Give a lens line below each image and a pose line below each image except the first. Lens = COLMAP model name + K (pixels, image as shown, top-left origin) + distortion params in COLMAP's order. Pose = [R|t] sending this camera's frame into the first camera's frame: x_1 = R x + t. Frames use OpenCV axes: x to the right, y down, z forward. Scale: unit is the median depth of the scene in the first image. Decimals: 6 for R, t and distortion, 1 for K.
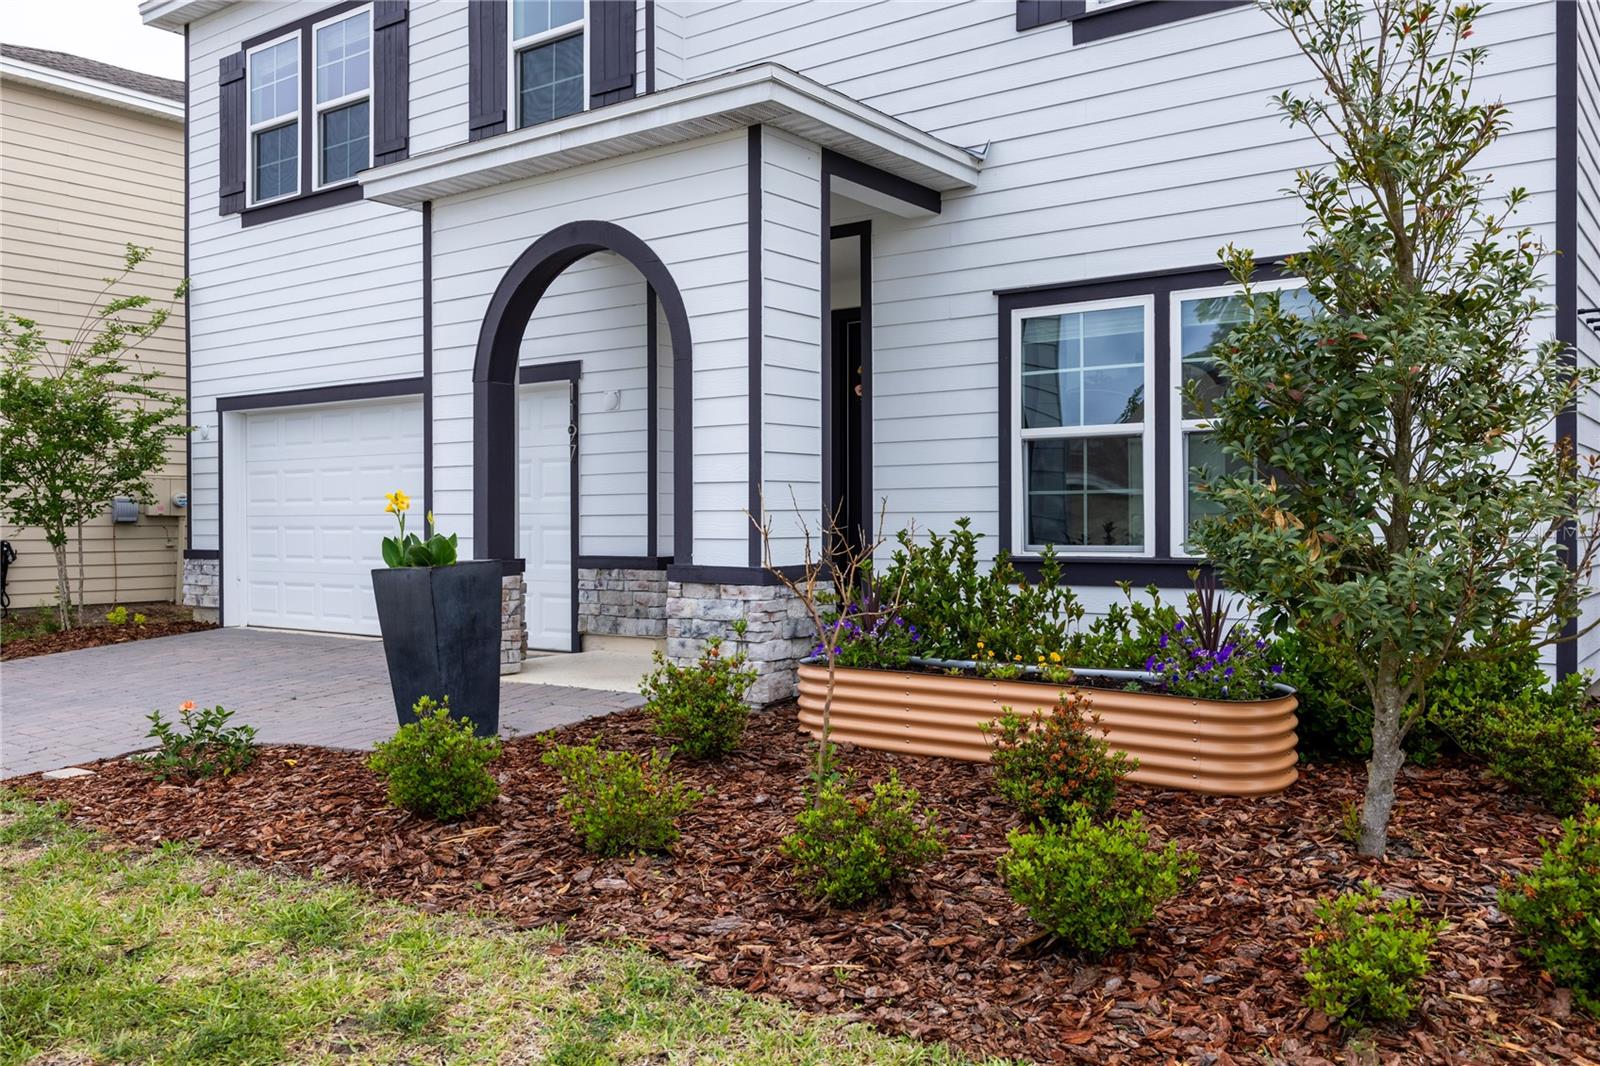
lens RADIAL K [[1336.7, 0, 770.0], [0, 1336.7, 549.0], [0, 0, 1]] dist [-0.020185, -0.000598]
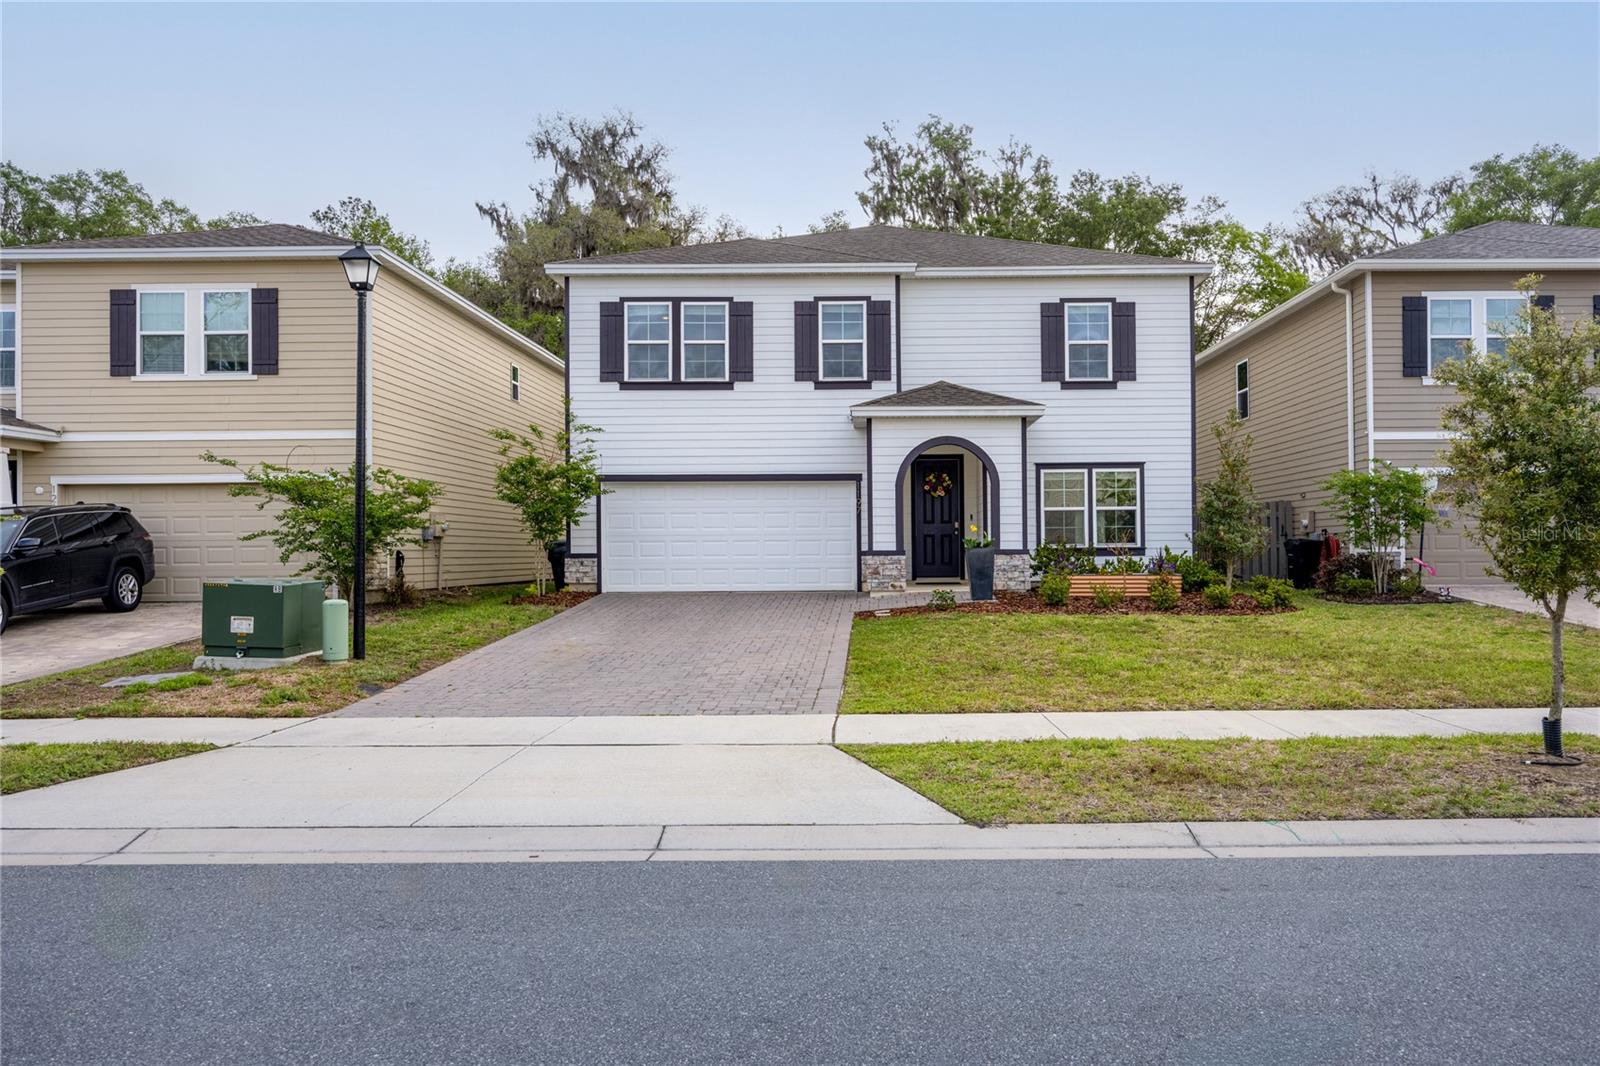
lens RADIAL K [[1168.6, 0, 846.3], [0, 1168.6, 554.5], [0, 0, 1]] dist [0.003167, -0.003118]
pose [[0.805457, -0.005156, 0.592631, -1.717909], [0.016163, 0.999781, -0.013269, 0.047695], [-0.592433, 0.020266, 0.805364, -0.888319]]
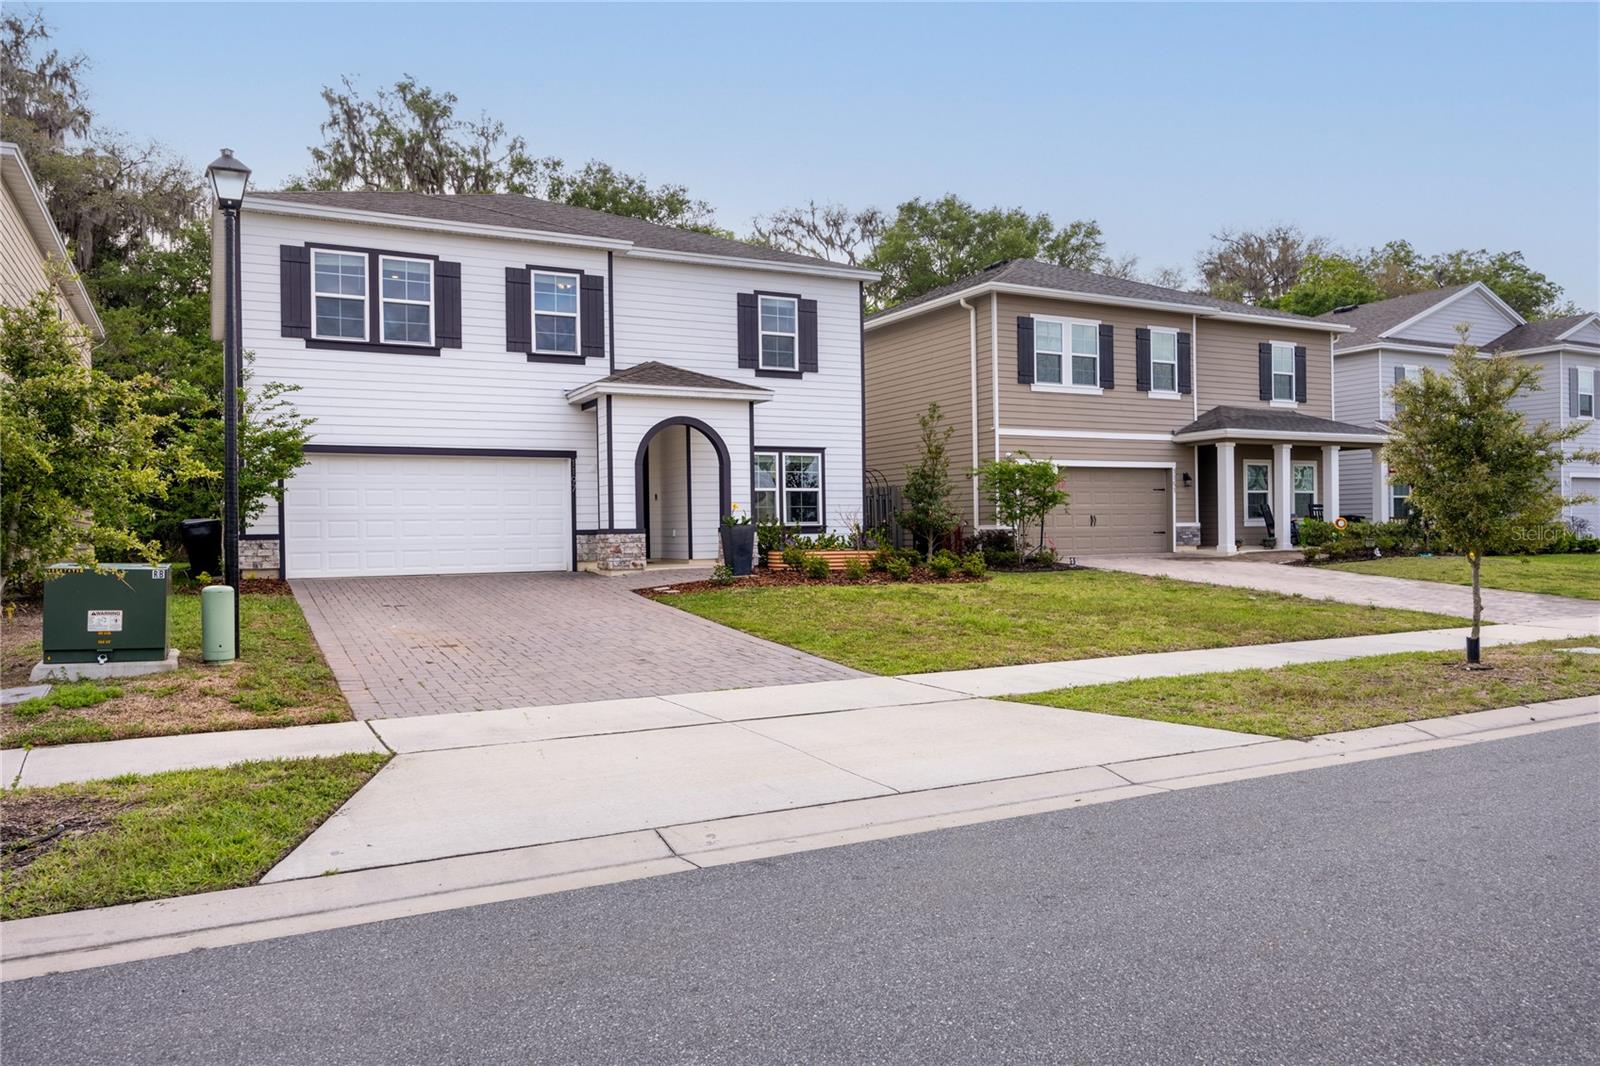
lens RADIAL K [[1168.6, 0, 794.8], [0, 1168.6, 534.6], [0, 0, 1]] dist [0.003167, -0.003118]
pose [[0.427115, -0.005562, 0.904180, -2.233514], [0.029170, 0.999545, -0.007631, 0.048478], [-0.903727, 0.029635, 0.427083, -0.330177]]
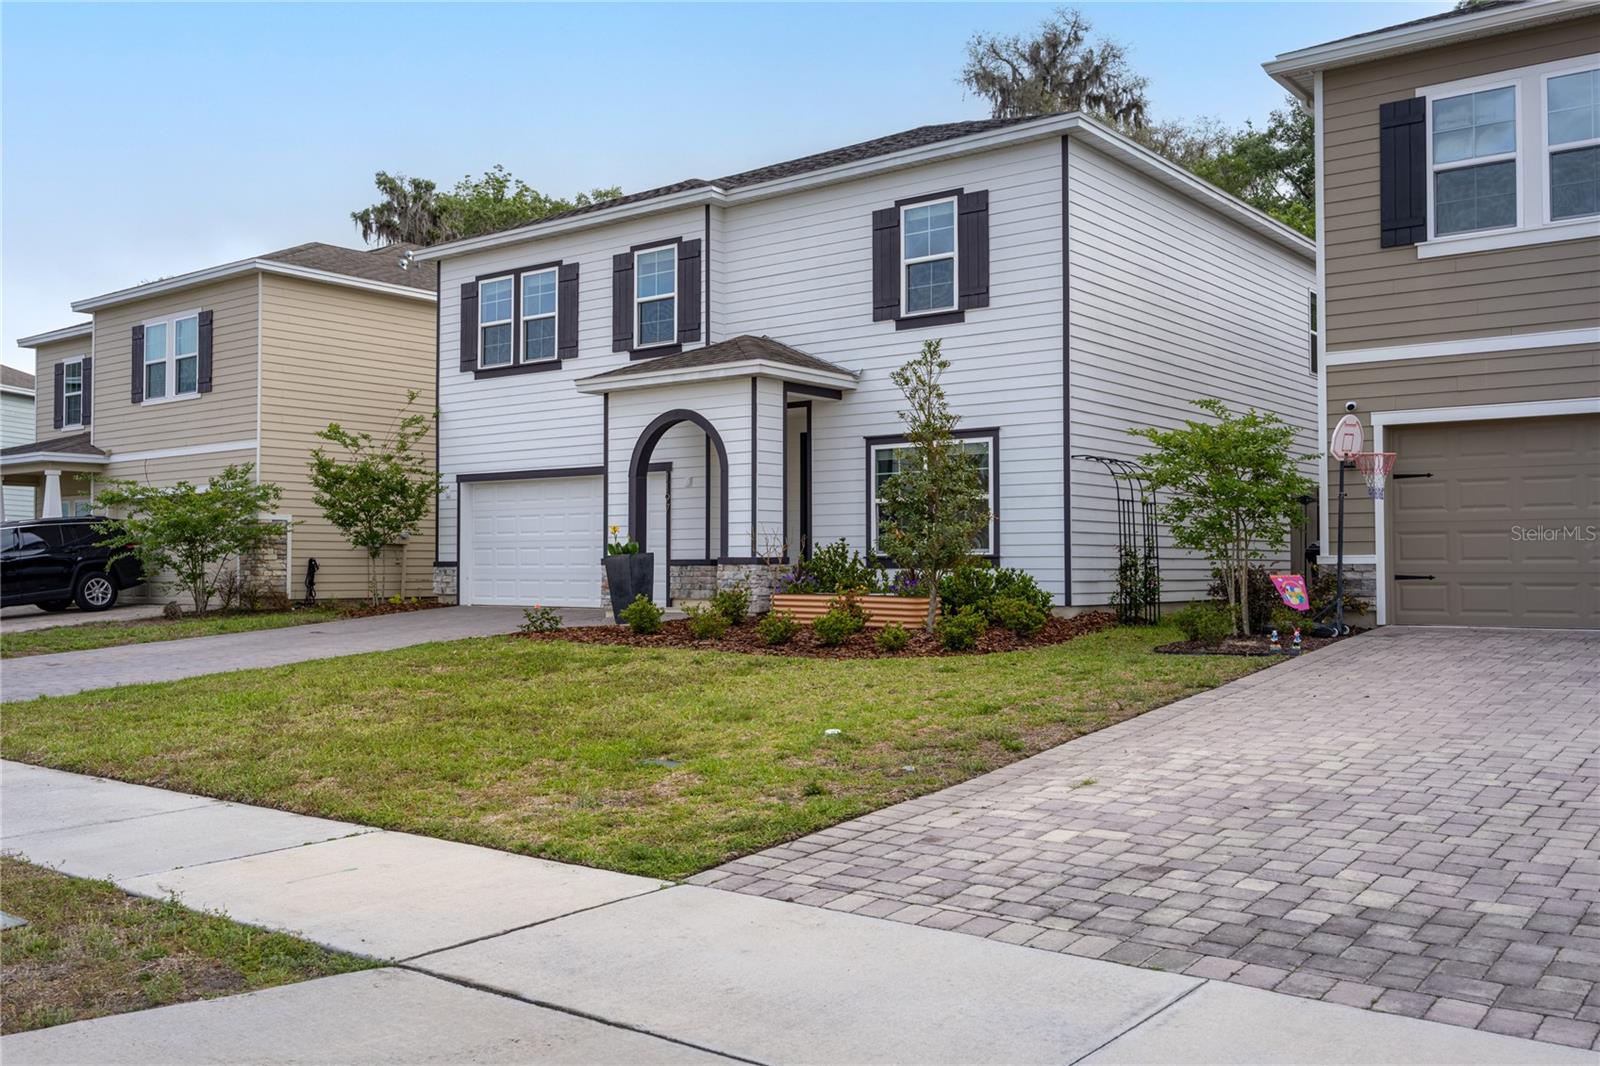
lens RADIAL K [[1437.0, 0, 732.6], [0, 1437.0, 539.1], [0, 0, 1]] dist [0.000399, 0.005086]
pose [[0.998657, 0.001862, -0.051780, 0.070274], [-0.003984, 0.999155, -0.040916, 0.071783], [0.051660, 0.041067, 0.997820, -1.319377]]
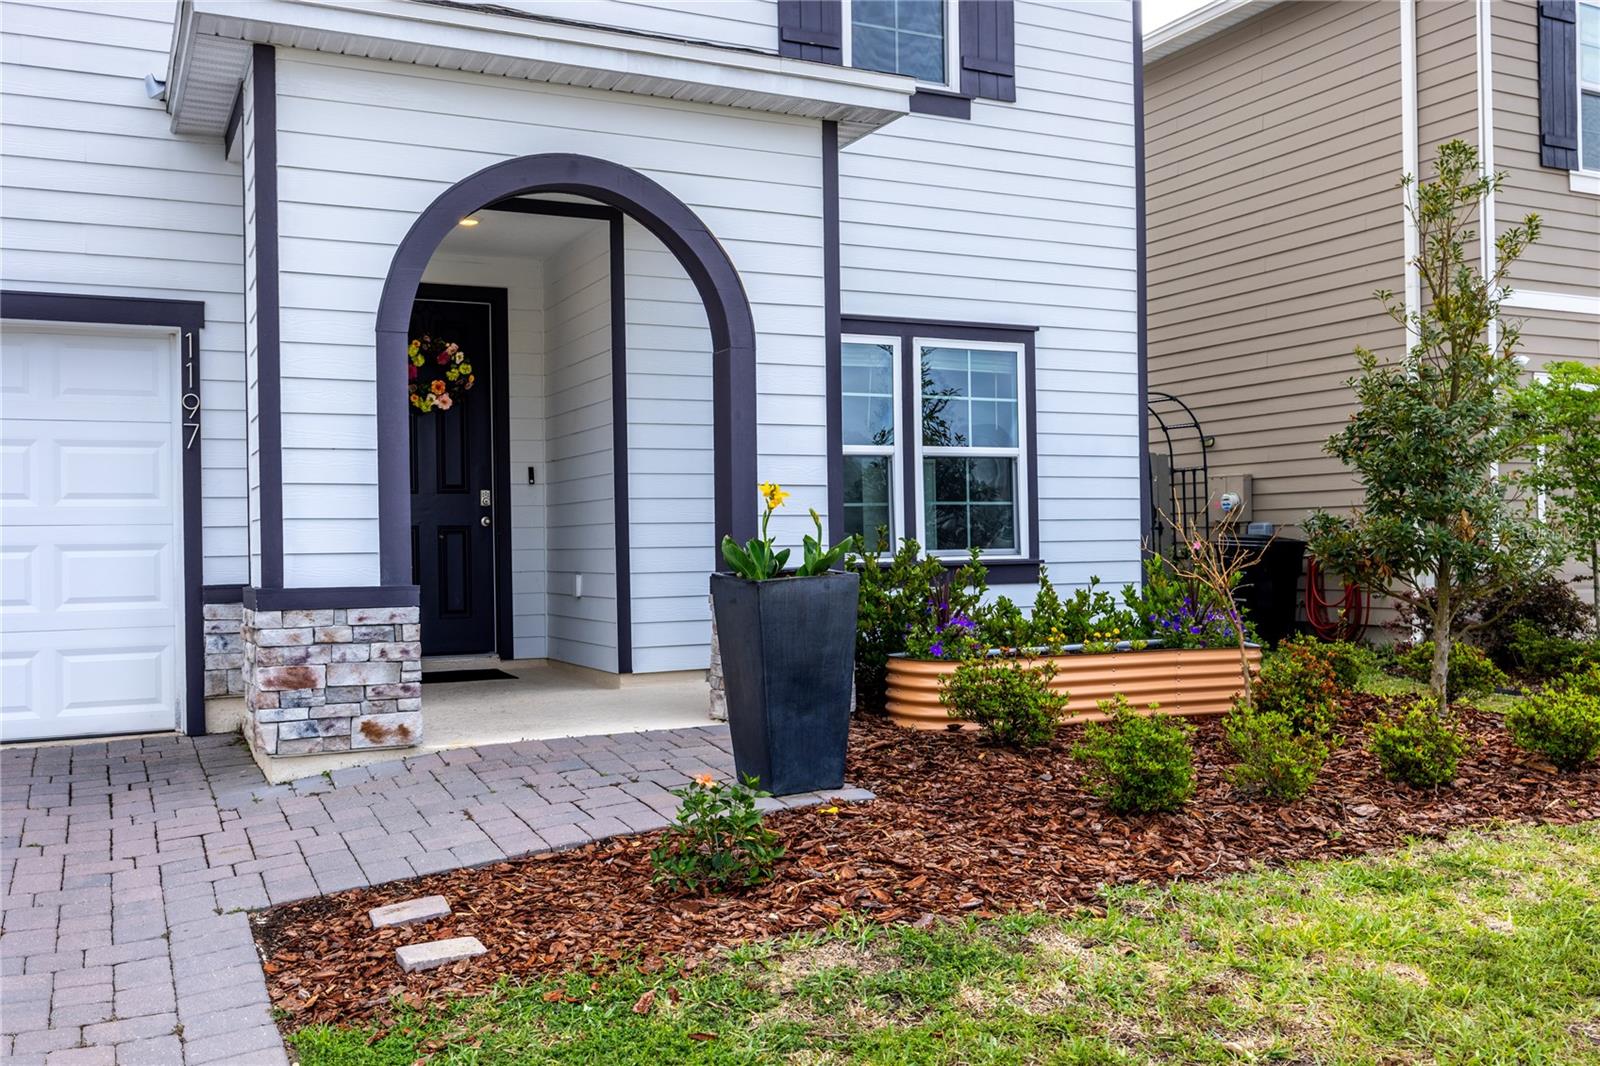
lens RADIAL K [[1437.0, 0, 791.8], [0, 1437.0, 526.3], [0, 0, 1]] dist [0.000399, 0.005086]
pose [[0.450133, 0.005814, 0.892943, -0.777746], [0.027521, 0.999413, -0.020380, -0.001302], [-0.892537, 0.033748, 0.449709, 0.461204]]
